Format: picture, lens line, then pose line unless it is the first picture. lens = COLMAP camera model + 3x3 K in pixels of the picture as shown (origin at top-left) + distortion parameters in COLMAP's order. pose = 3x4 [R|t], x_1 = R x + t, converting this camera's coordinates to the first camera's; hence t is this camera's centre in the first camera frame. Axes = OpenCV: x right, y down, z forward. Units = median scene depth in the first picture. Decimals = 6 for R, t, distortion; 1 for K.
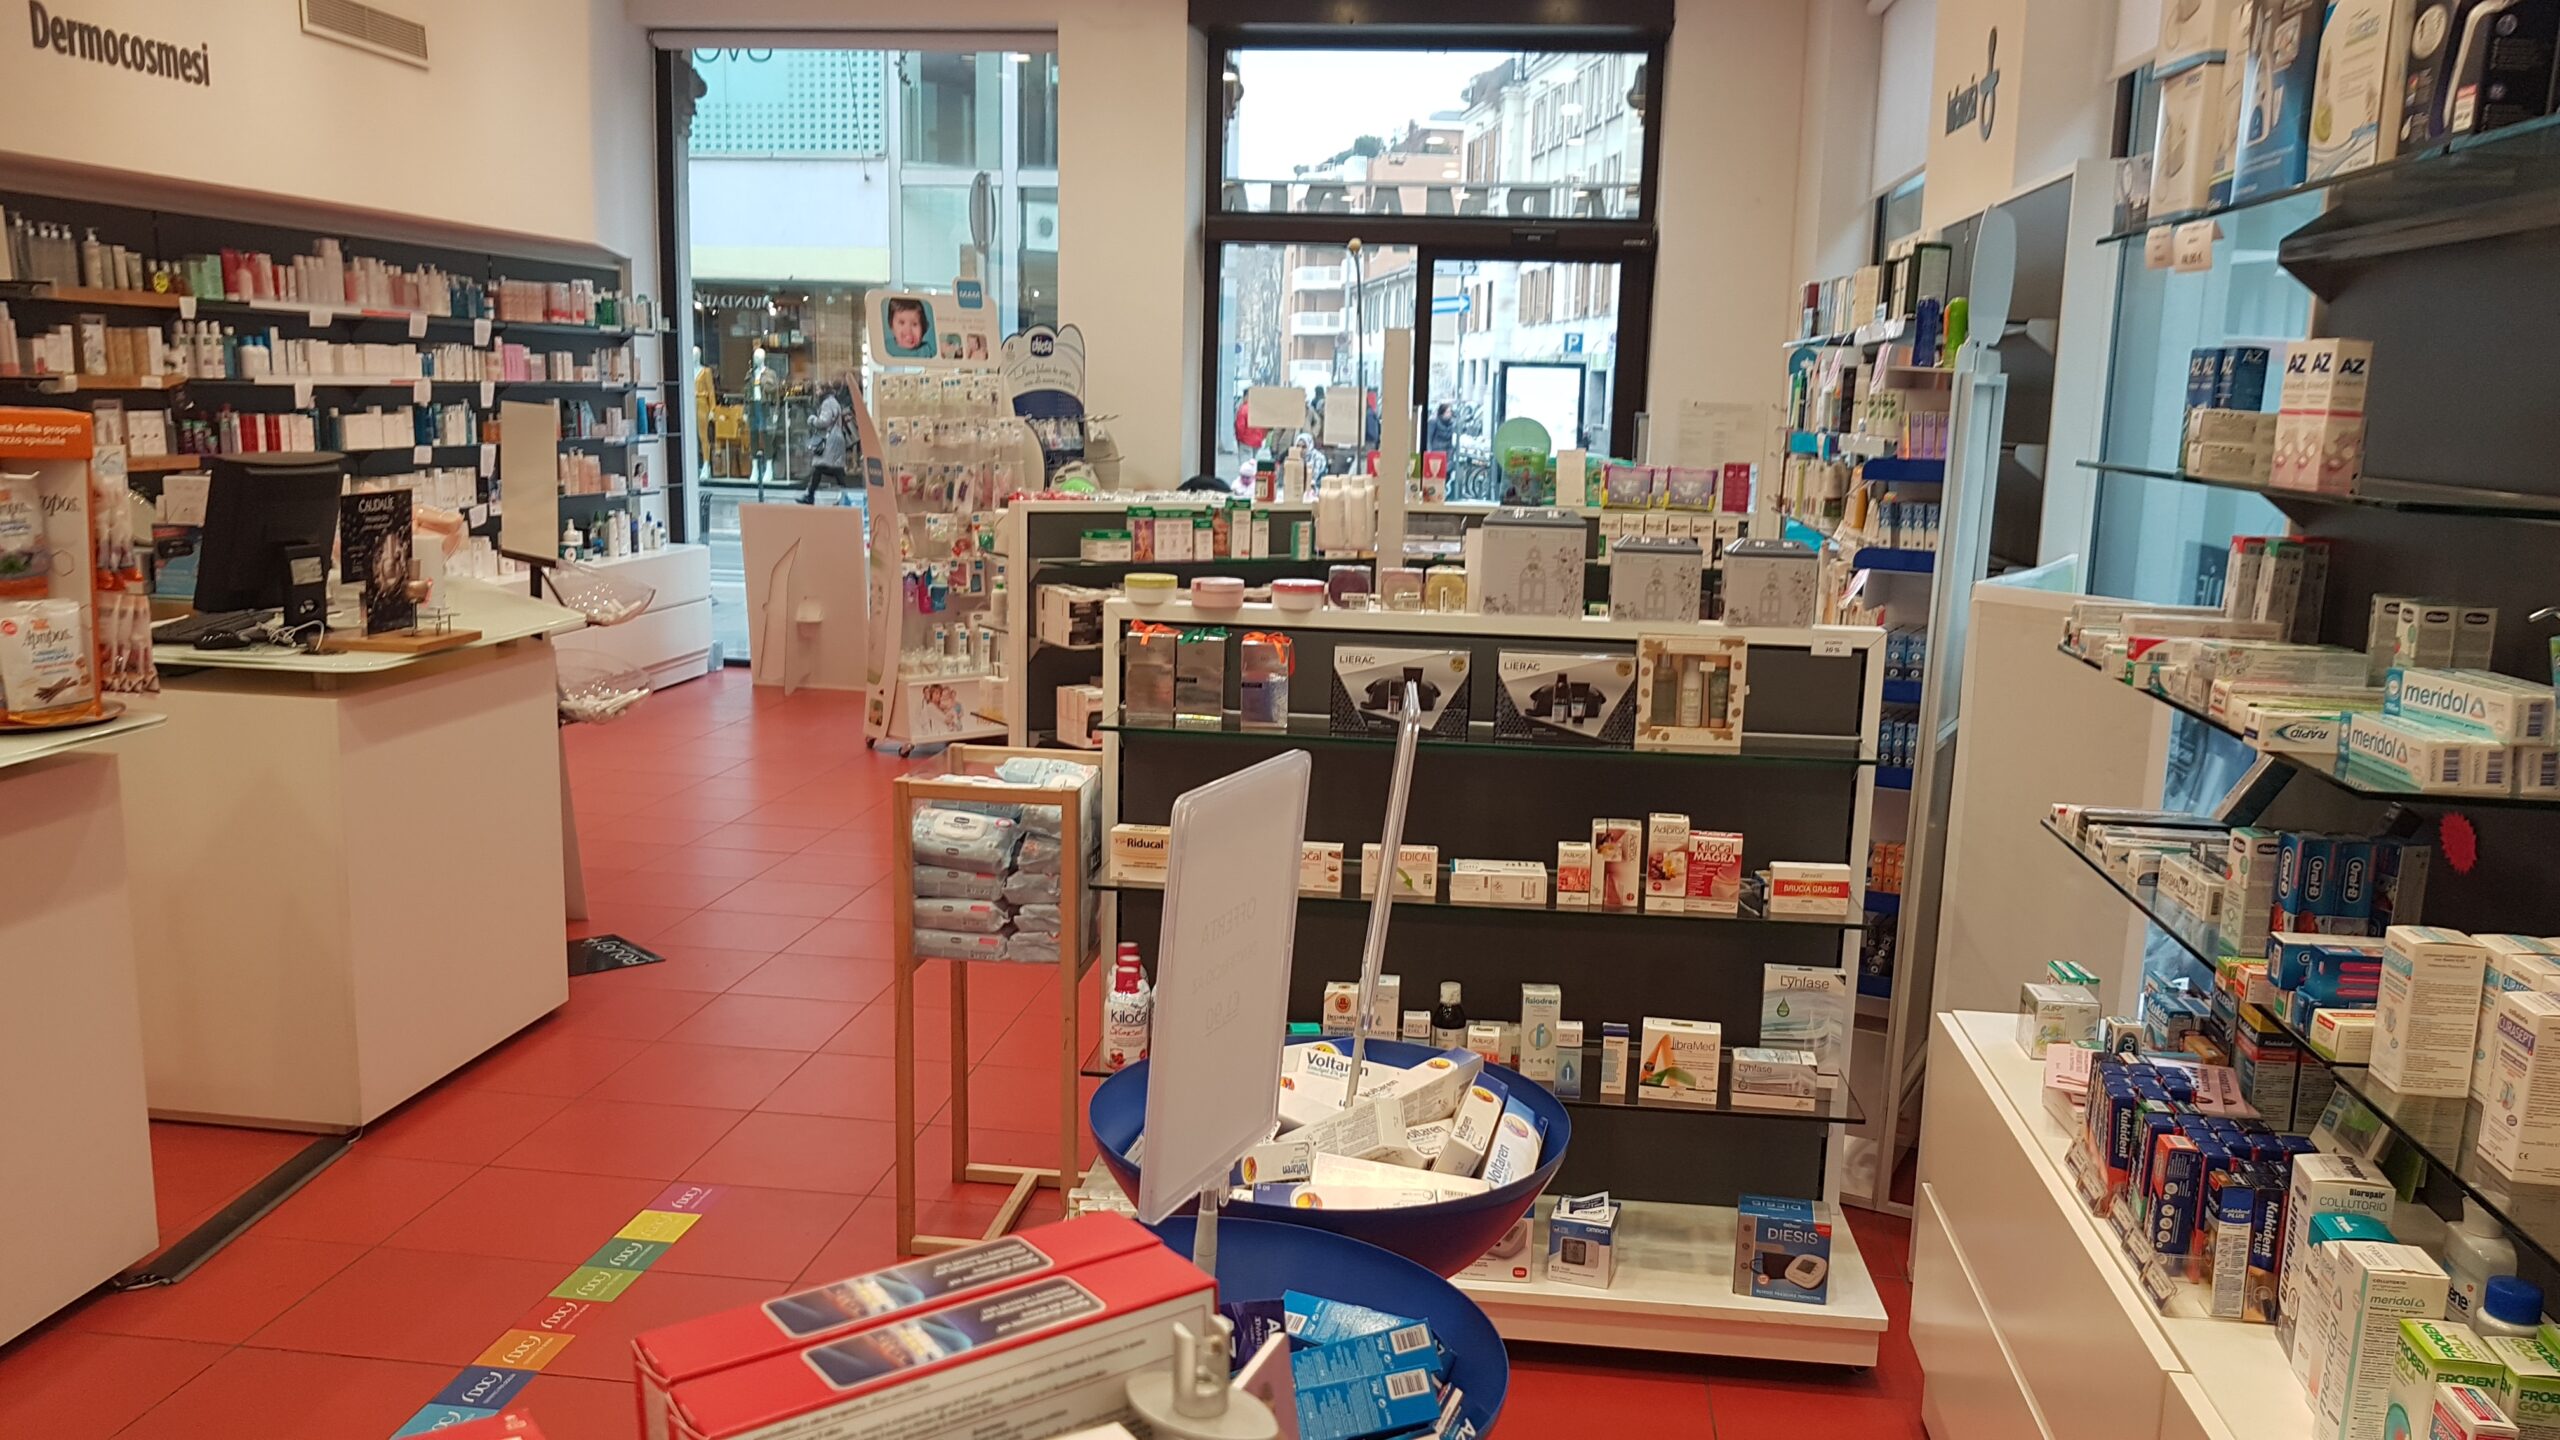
lens RADIAL K [[1966.8, 0, 1277.4], [0, 1966.8, 723.1], [0, 0, 1]] dist [-0.003918, -0.027825]
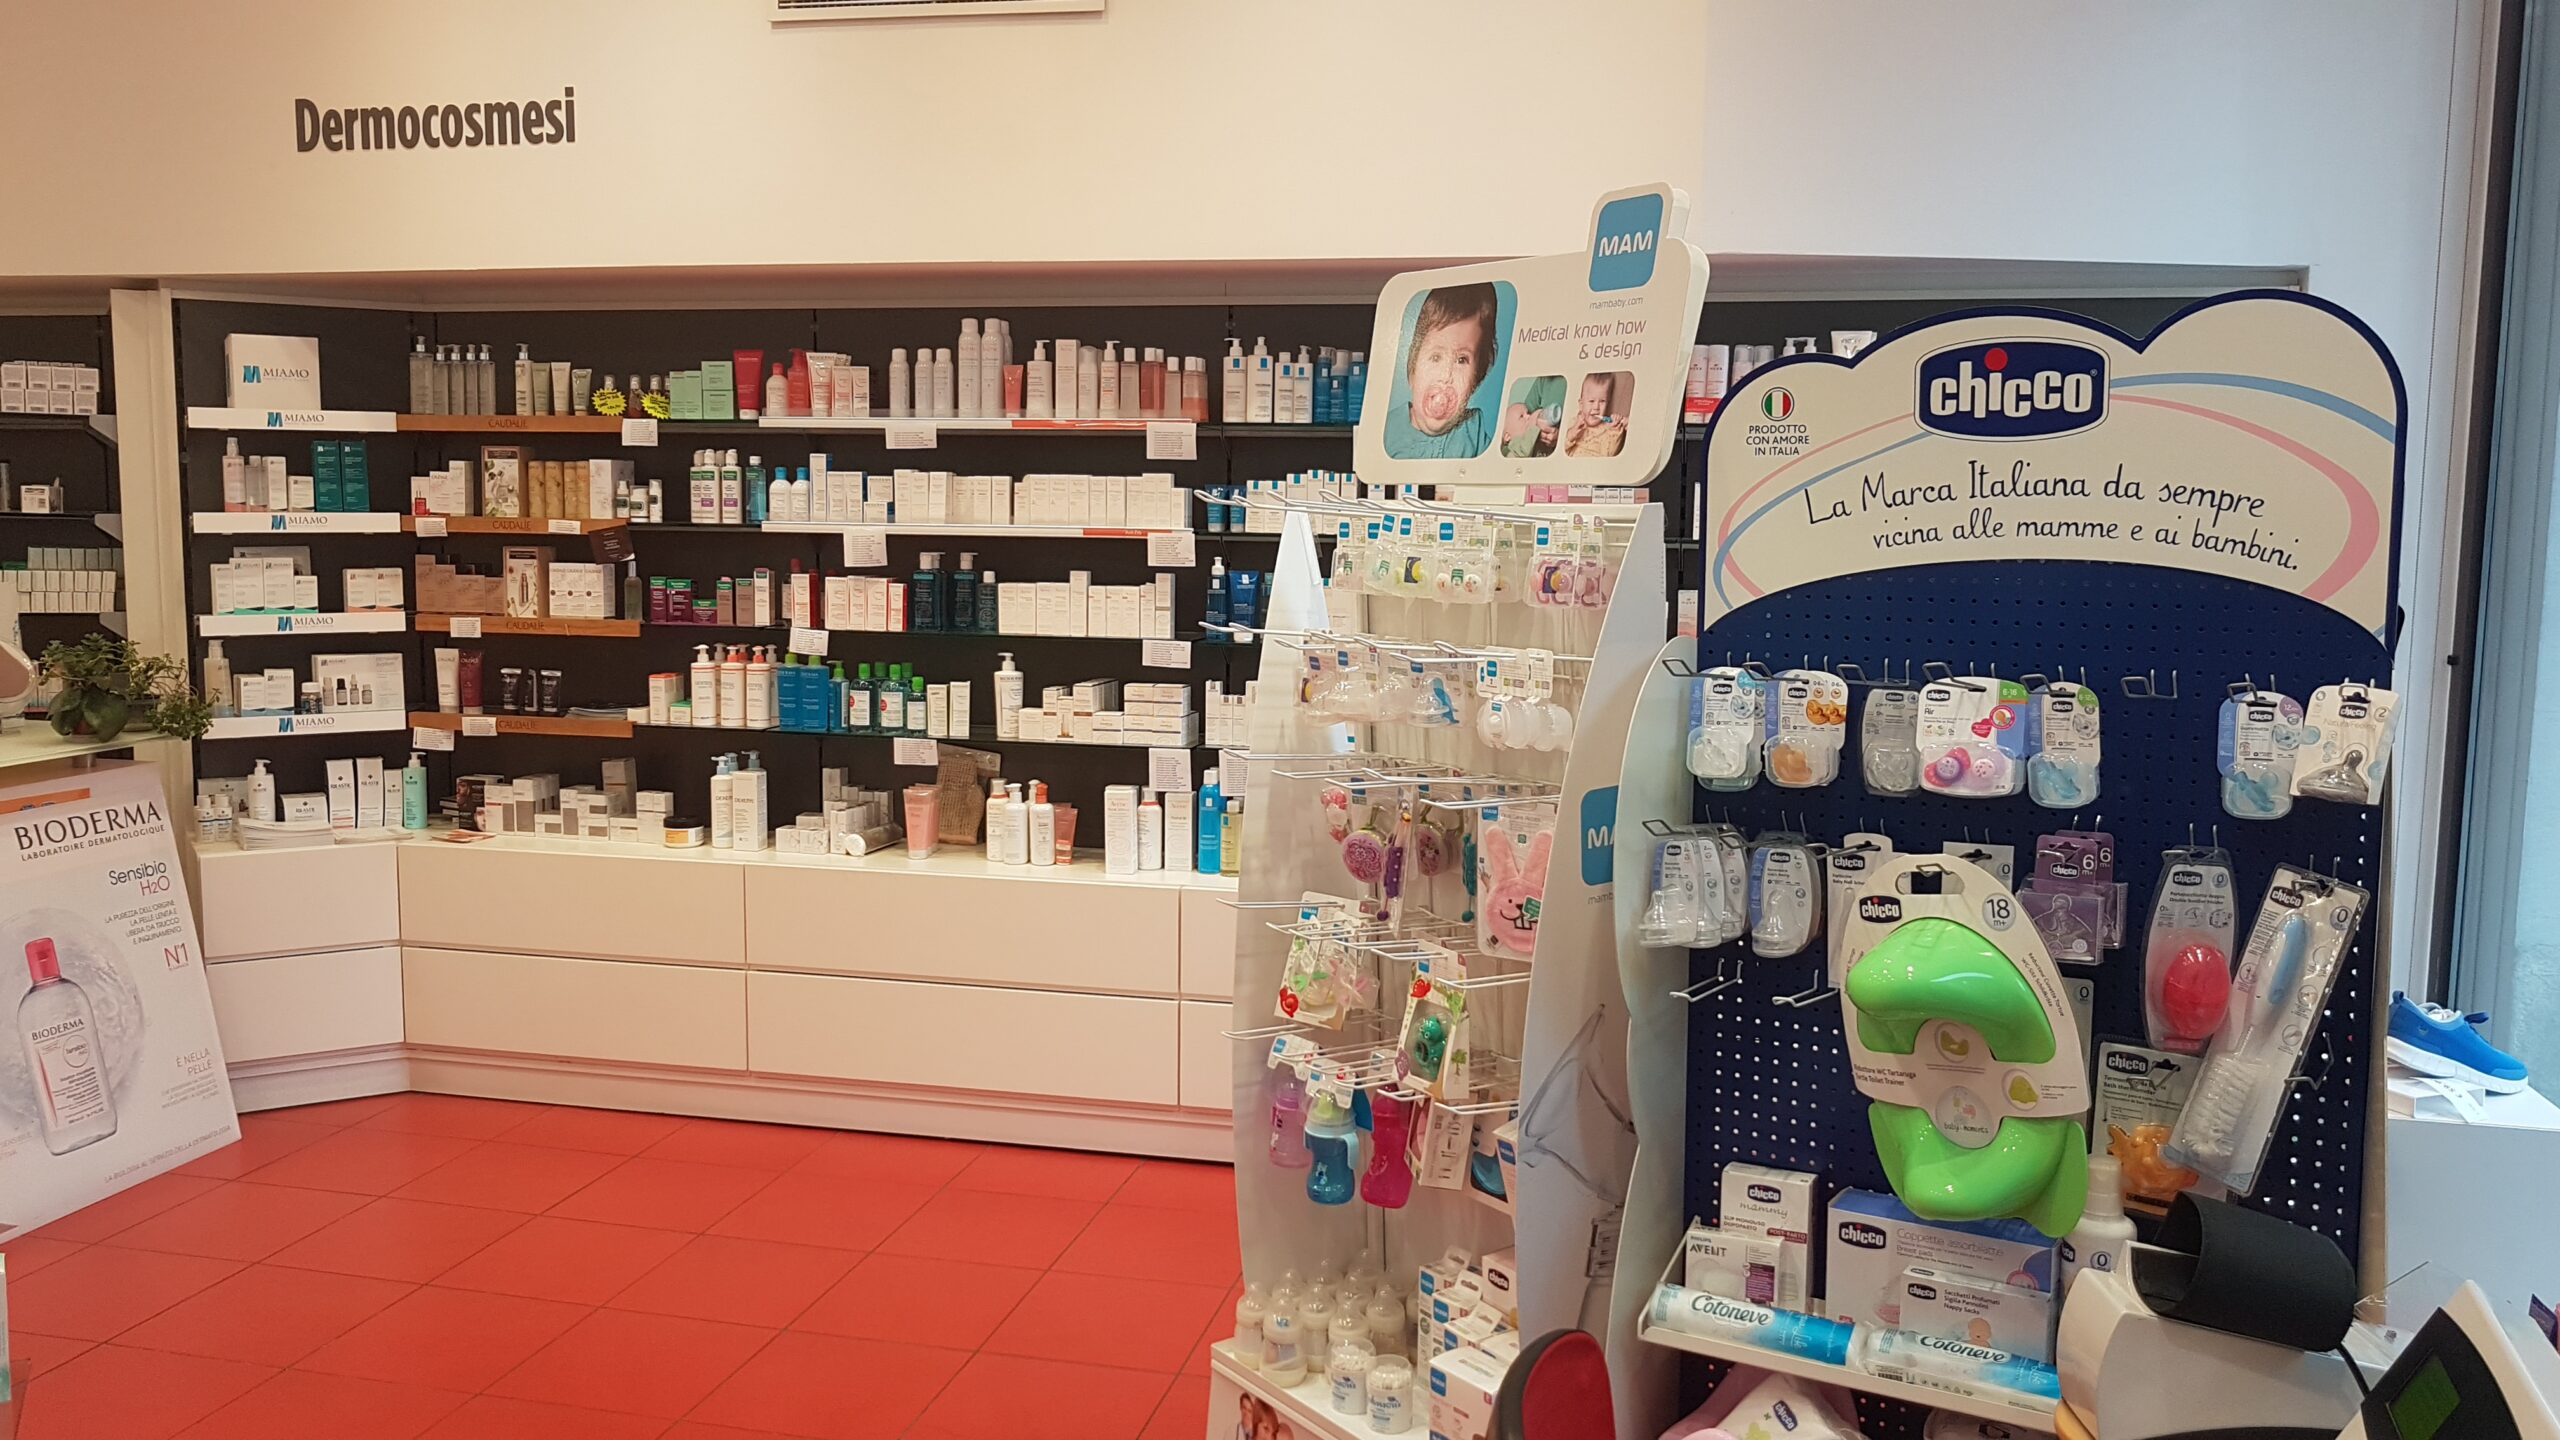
lens RADIAL K [[1966.8, 0, 1284.7], [0, 1966.8, 720.6], [0, 0, 1]] dist [-0.003918, -0.027825]
pose [[-0.080562, 0.085033, -0.993116, 0.197003], [-0.182492, 0.978254, 0.098564, -0.215884], [0.979901, 0.189176, -0.063292, 1.273246]]
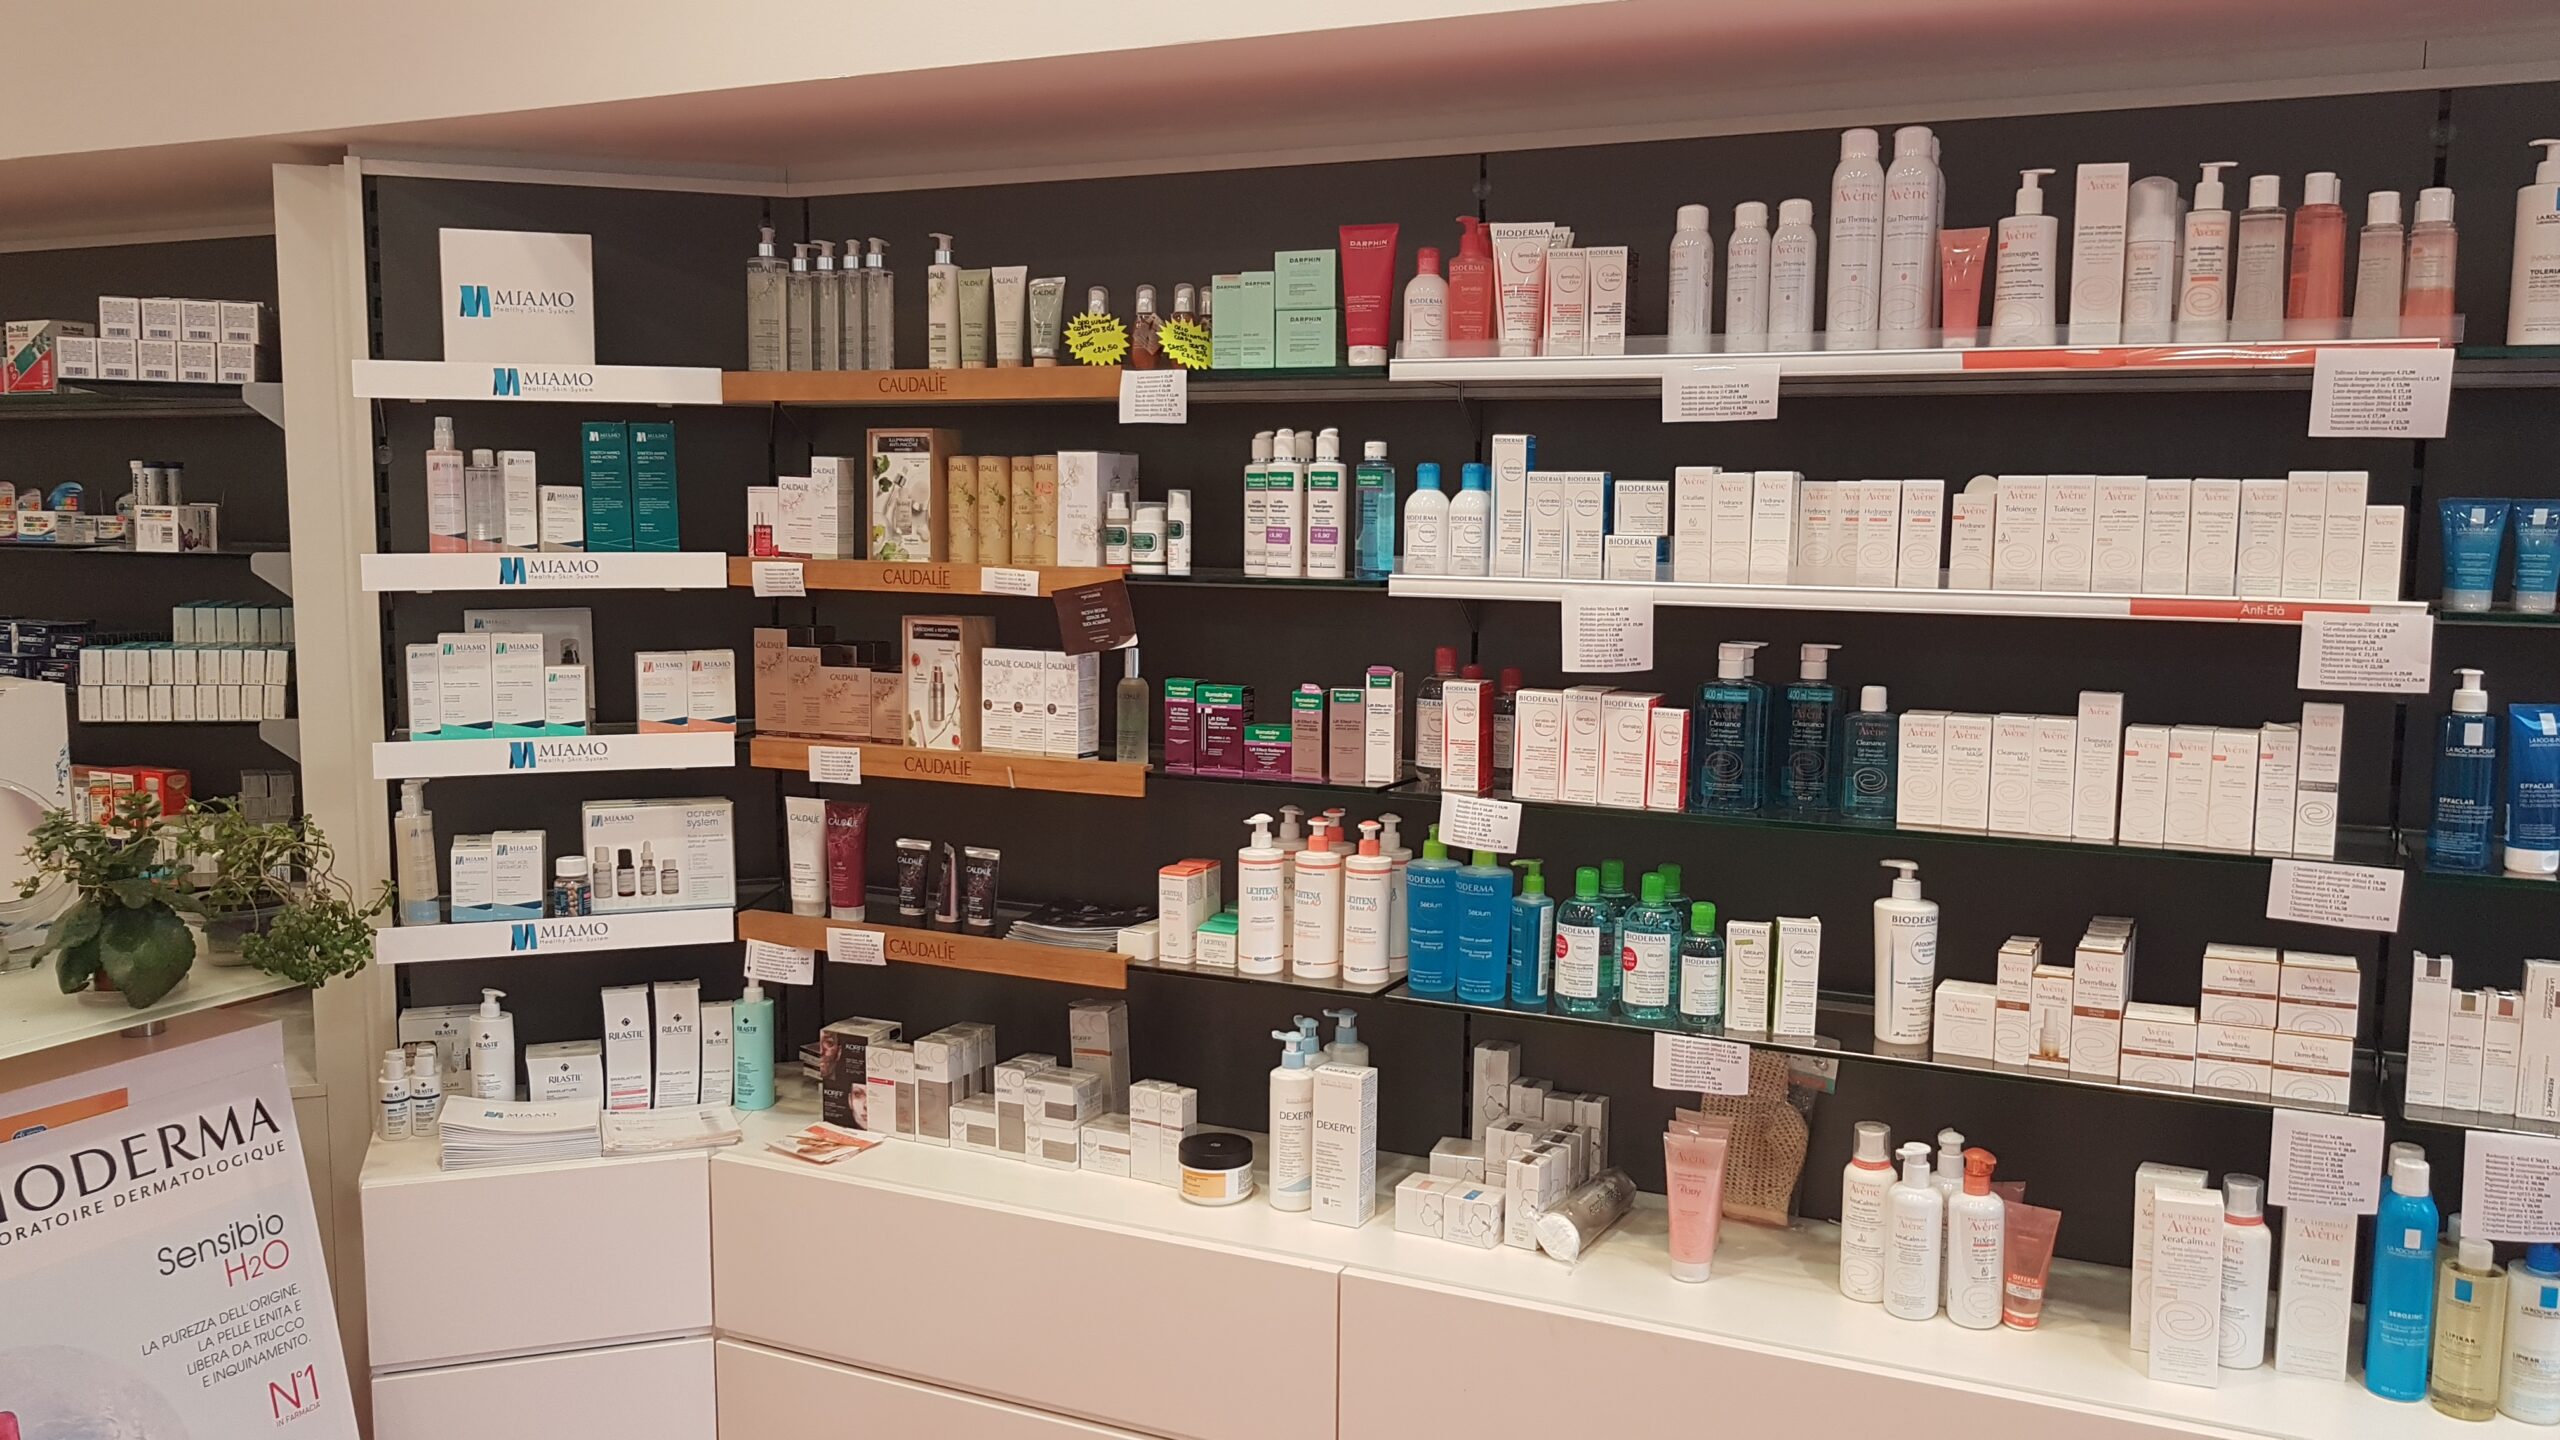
lens RADIAL K [[1966.8, 0, 1303.3], [0, 1966.8, 728.9], [0, 0, 1]] dist [-0.003918, -0.027825]
pose [[-0.298150, 0.082759, -0.950925, -0.179292], [-0.177161, 0.974127, 0.140324, -0.200649], [0.937934, 0.210304, -0.275774, 1.109384]]
